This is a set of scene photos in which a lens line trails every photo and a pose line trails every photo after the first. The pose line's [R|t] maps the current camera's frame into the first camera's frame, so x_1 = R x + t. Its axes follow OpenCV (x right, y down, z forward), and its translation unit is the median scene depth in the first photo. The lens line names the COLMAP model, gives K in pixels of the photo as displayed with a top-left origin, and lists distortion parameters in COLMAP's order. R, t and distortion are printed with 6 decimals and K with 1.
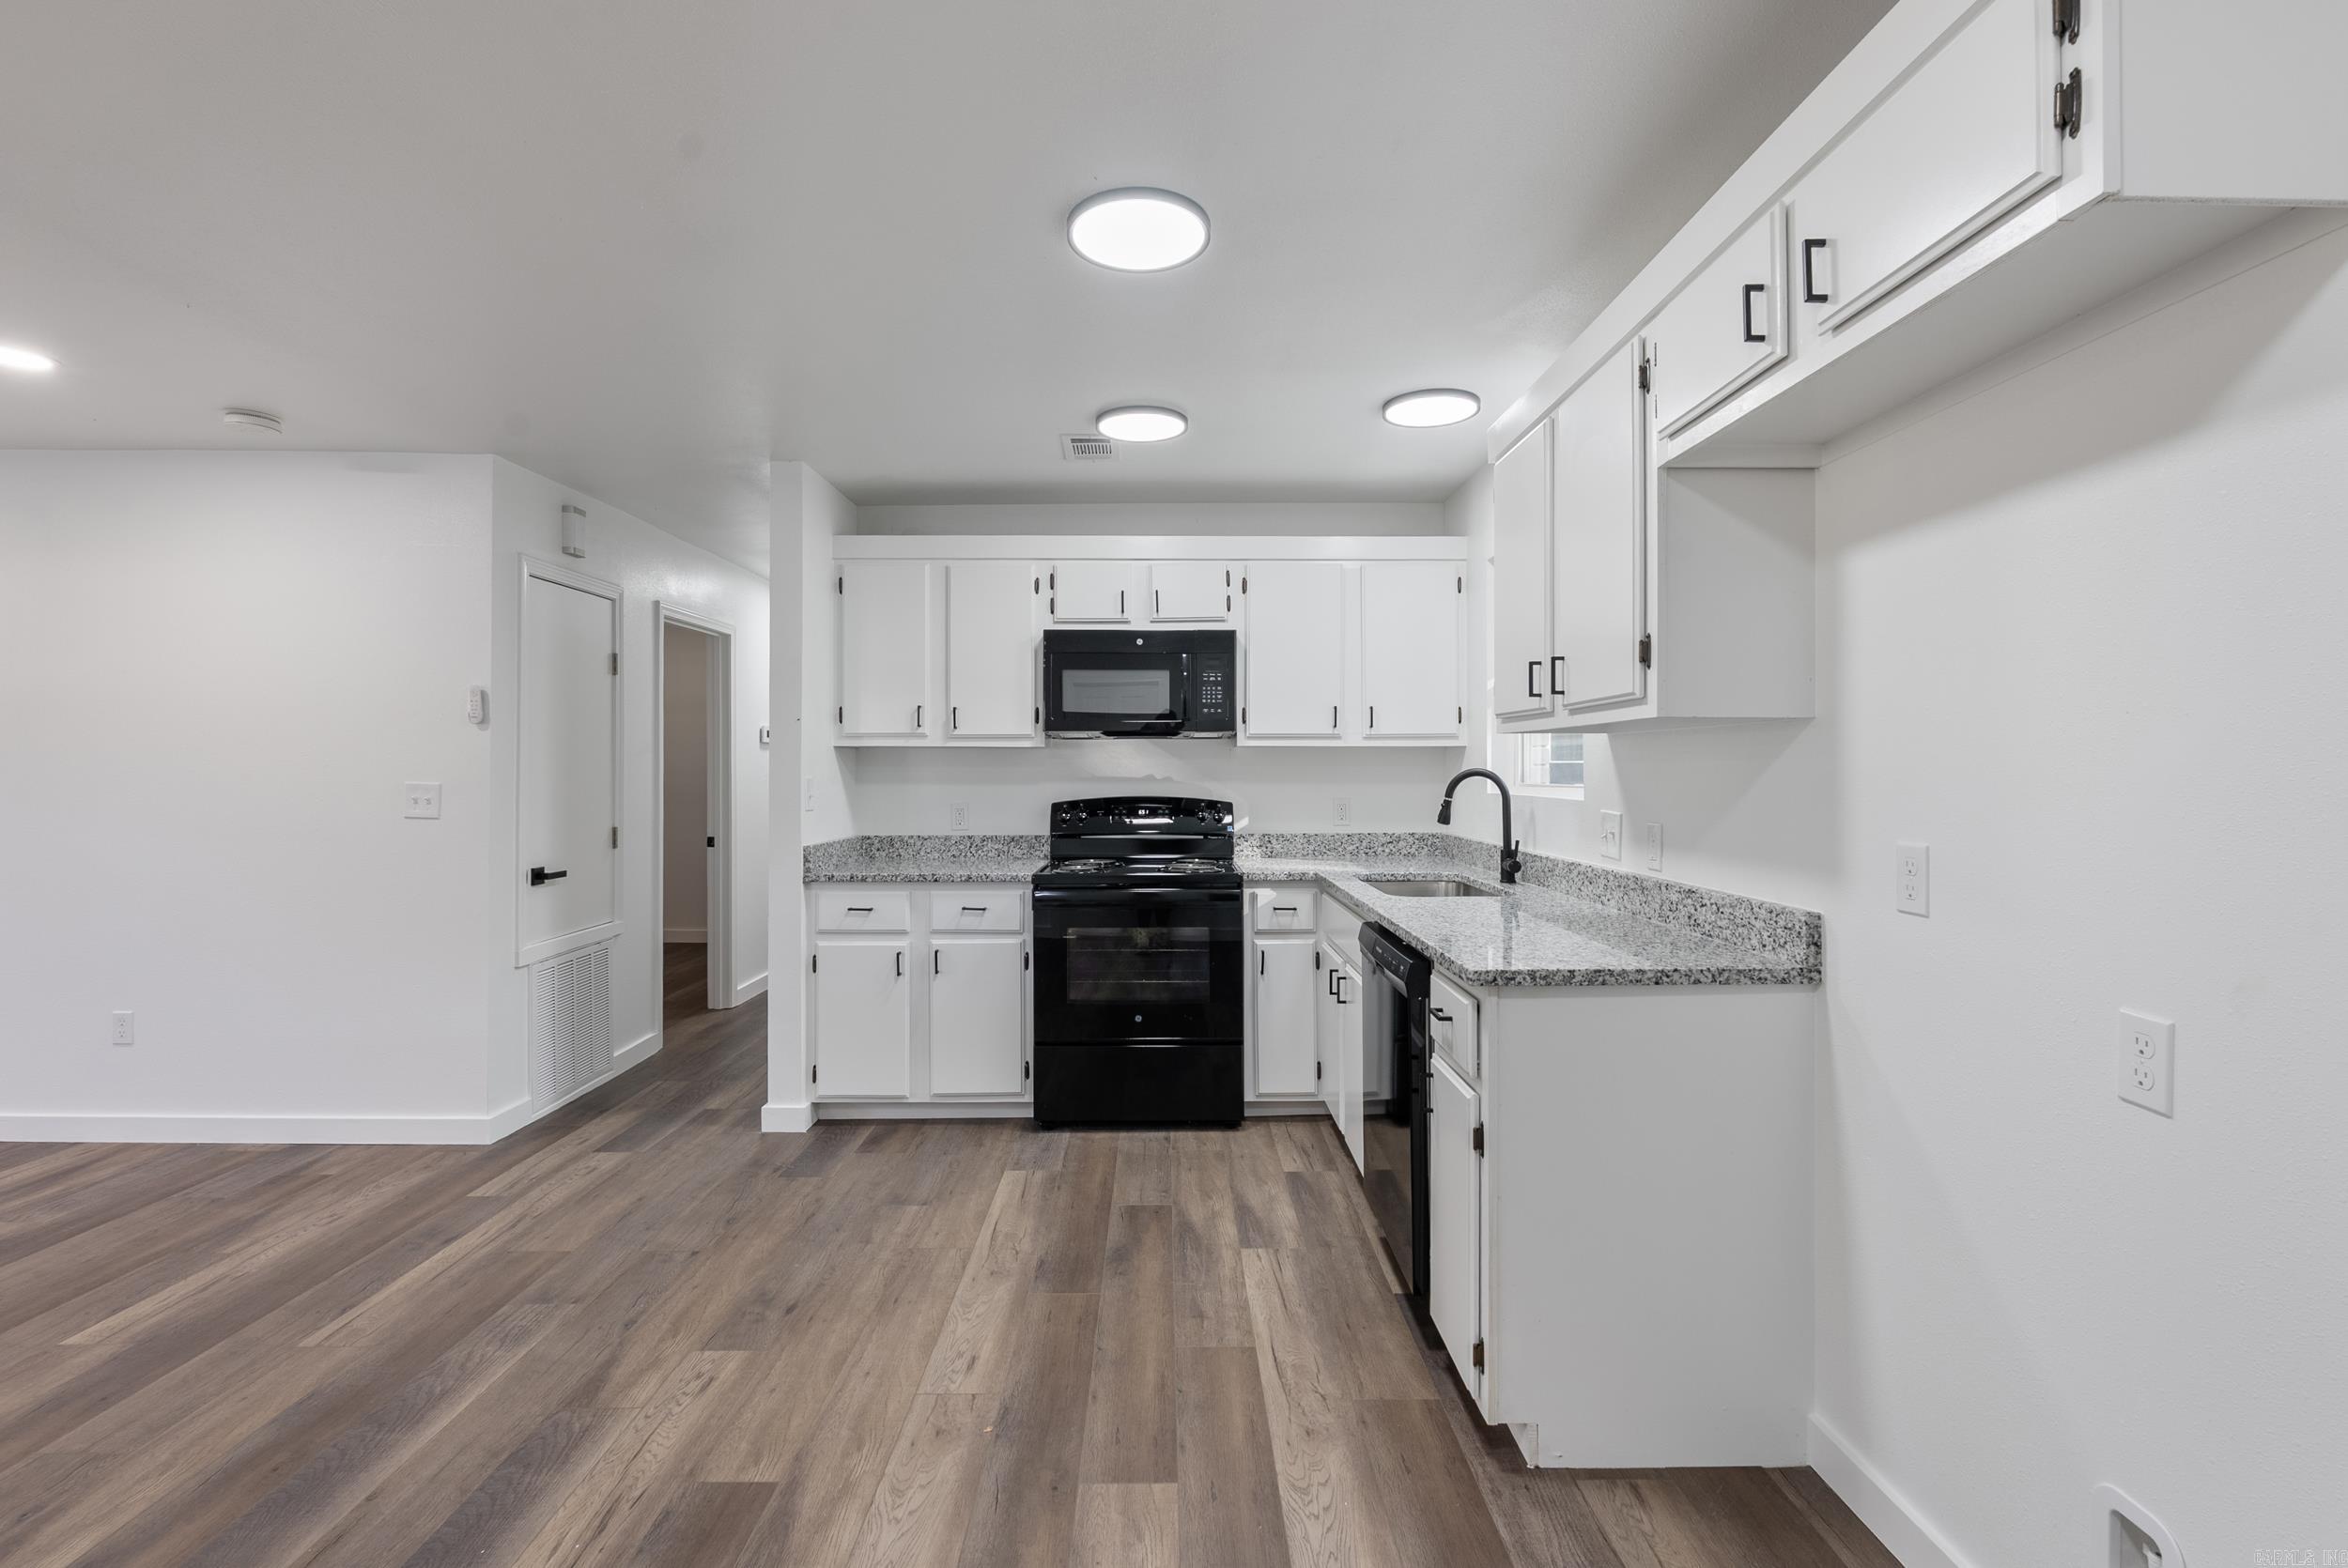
lens RADIAL K [[1039.1, 0, 1165.3], [0, 1039.1, 766.2], [0, 0, 1]] dist [-0.005990, 0.000990]
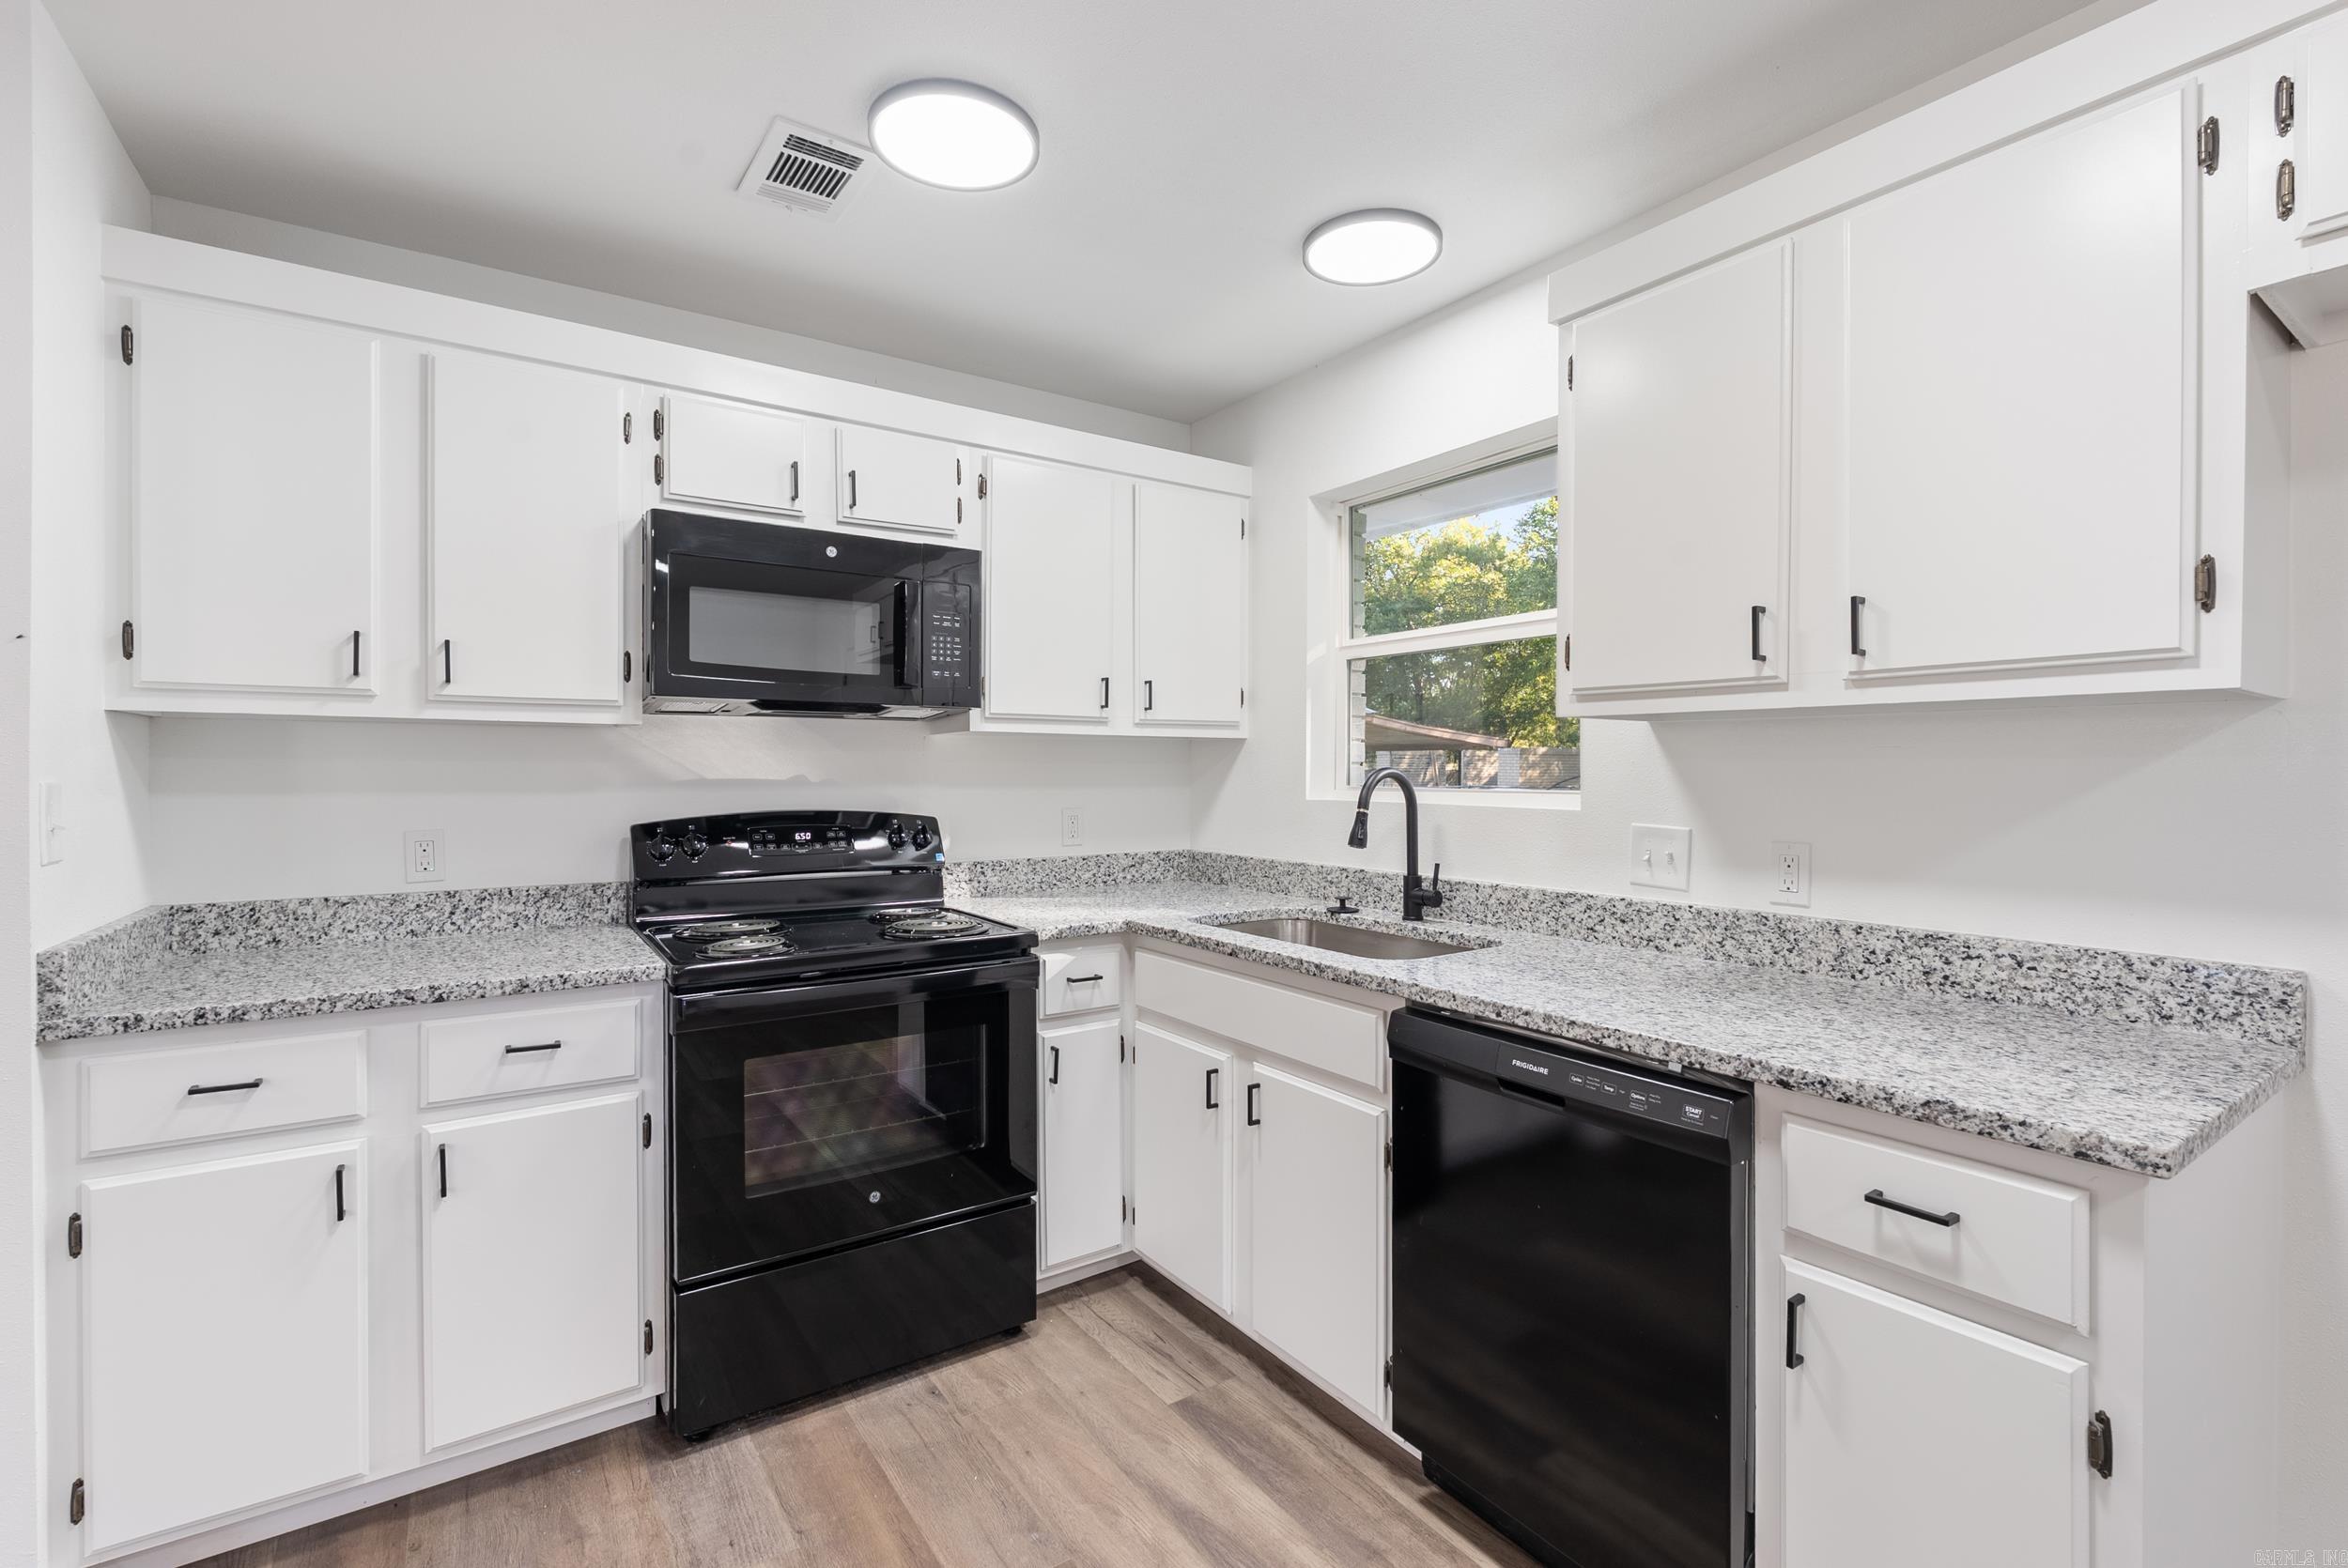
lens RADIAL K [[1039.1, 0, 1170.0], [0, 1039.1, 776.5], [0, 0, 1]] dist [-0.005990, 0.000990]
pose [[0.828845, -0.000876, 0.559478, -0.229686], [-0.005431, 0.999939, 0.009613, 0.002412], [-0.559452, -0.011006, 0.828790, 0.466290]]
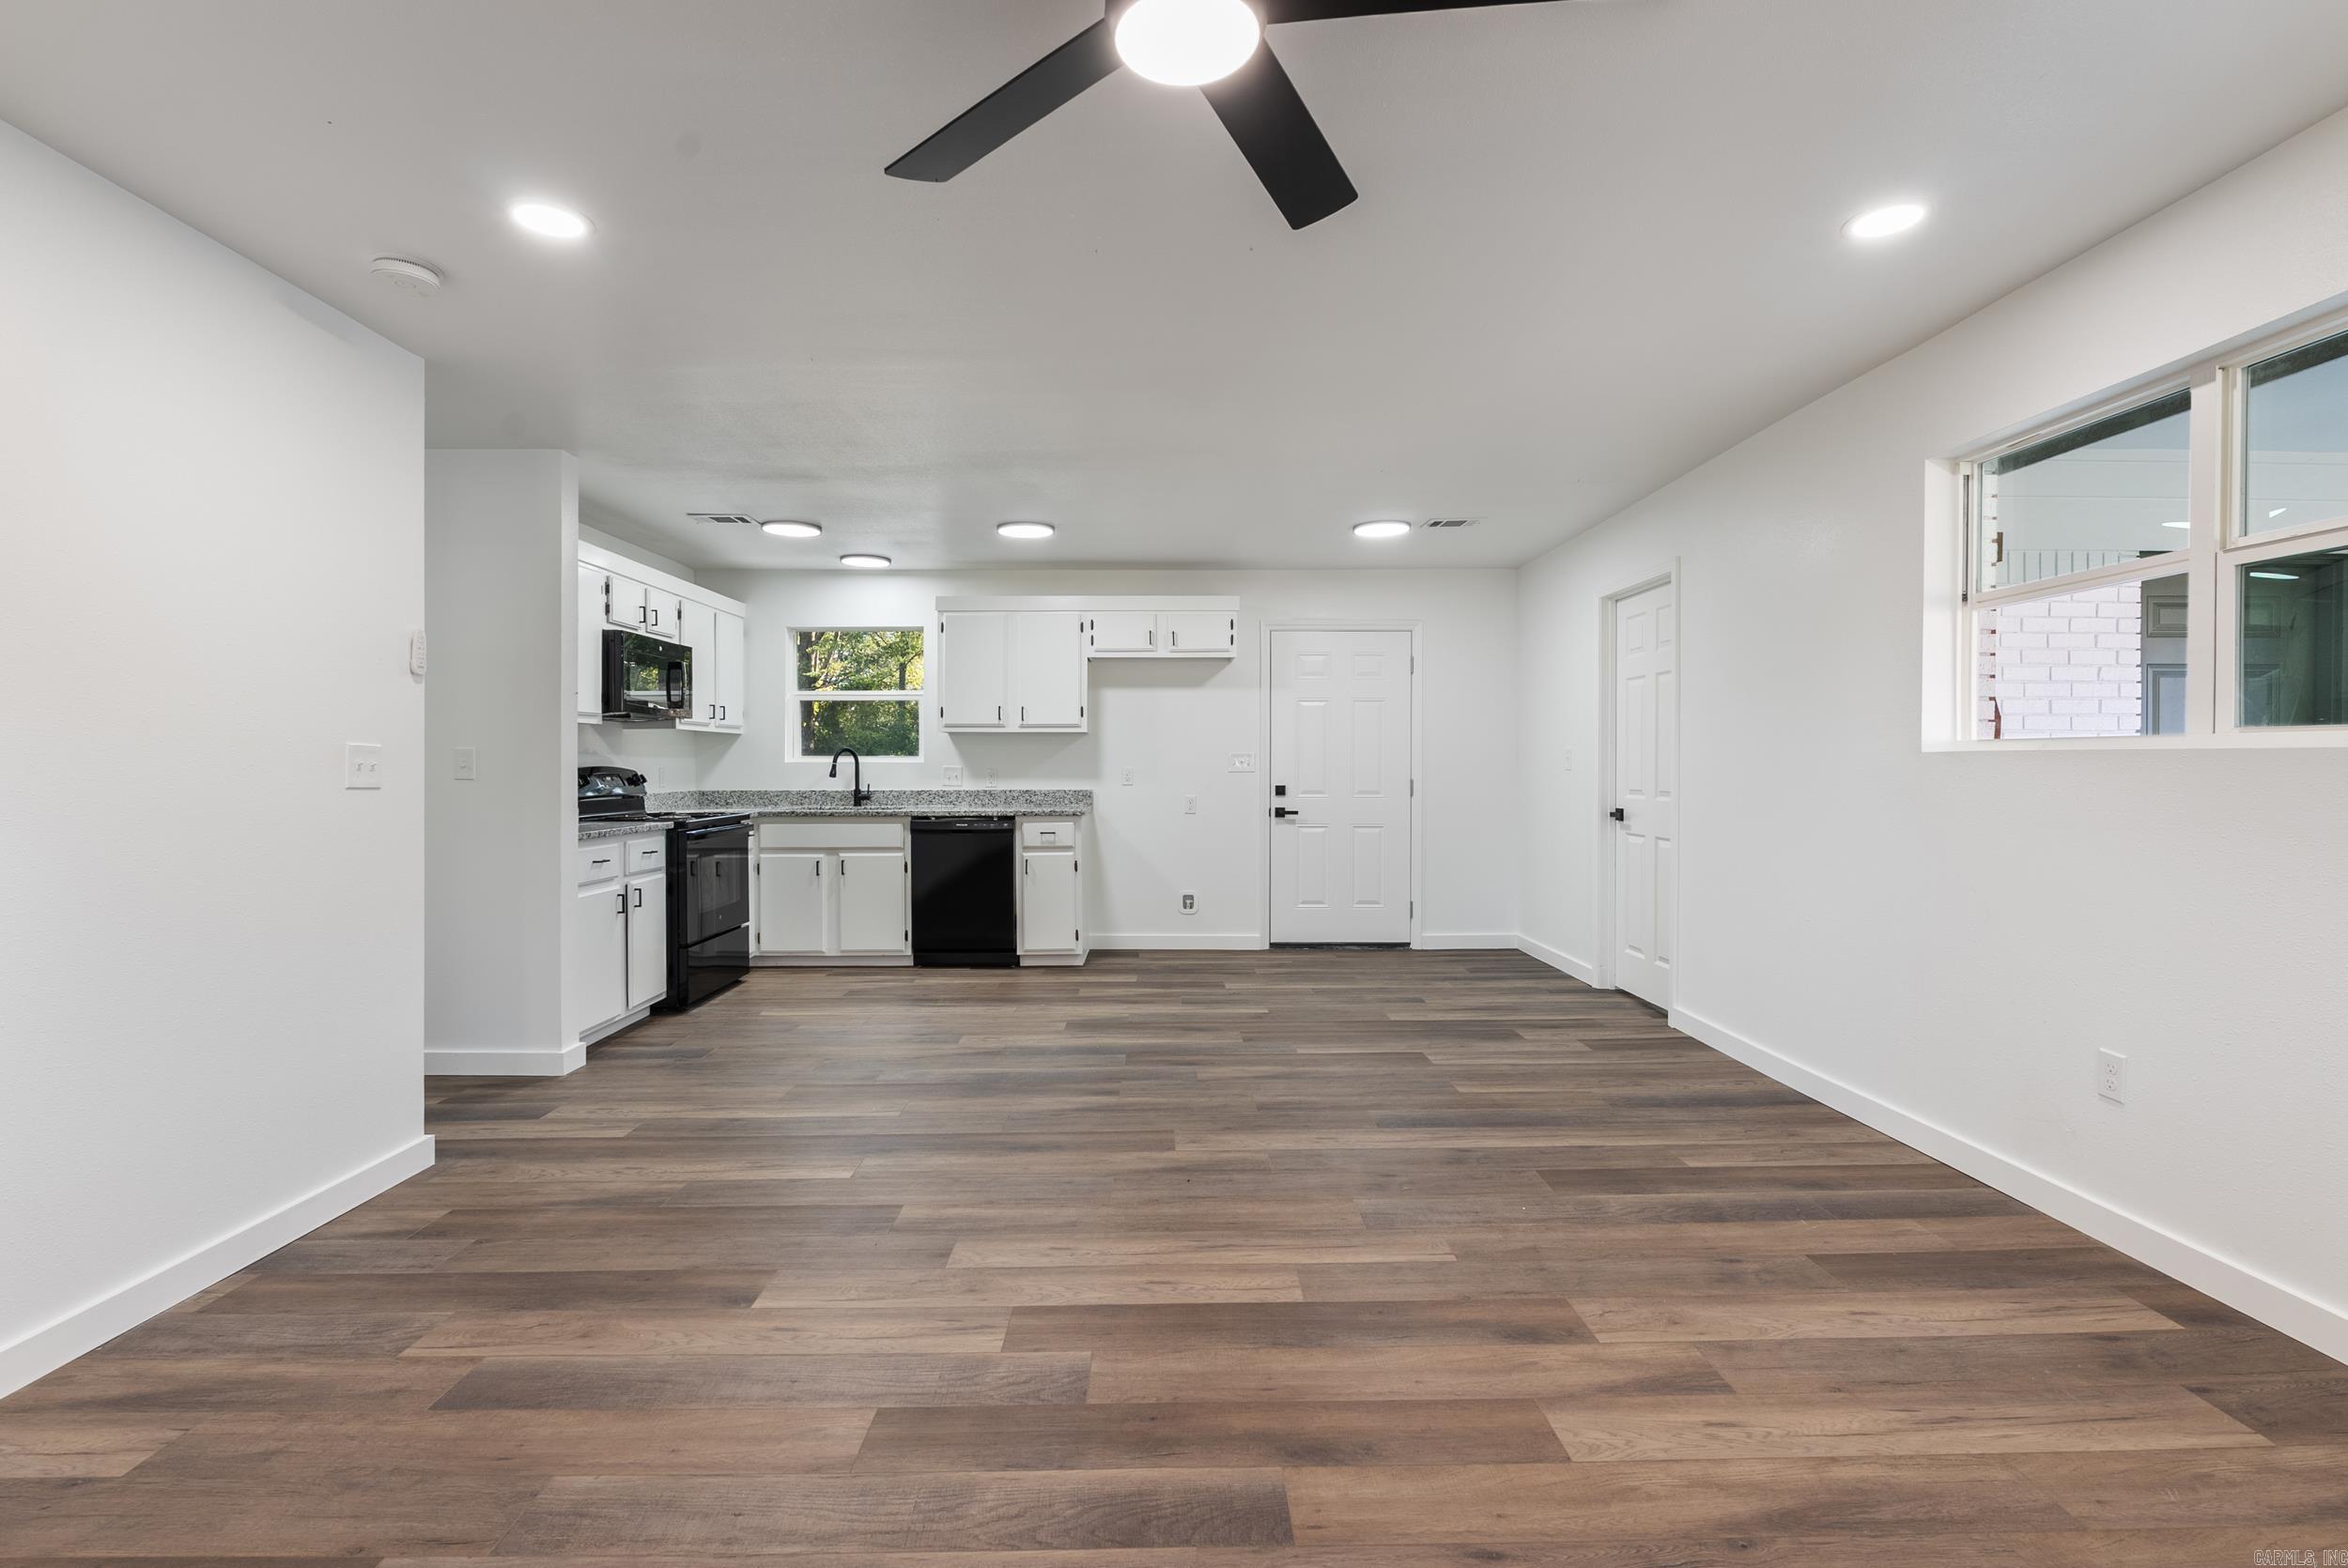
lens RADIAL K [[1039.1, 0, 1169.5], [0, 1039.1, 776.8], [0, 0, 1]] dist [-0.005990, 0.000990]
pose [[-0.000322, -0.011250, 0.999937, -1.583101], [-0.003878, 0.999929, 0.011248, 0.031704], [-0.999992, -0.003874, -0.000366, 0.407216]]
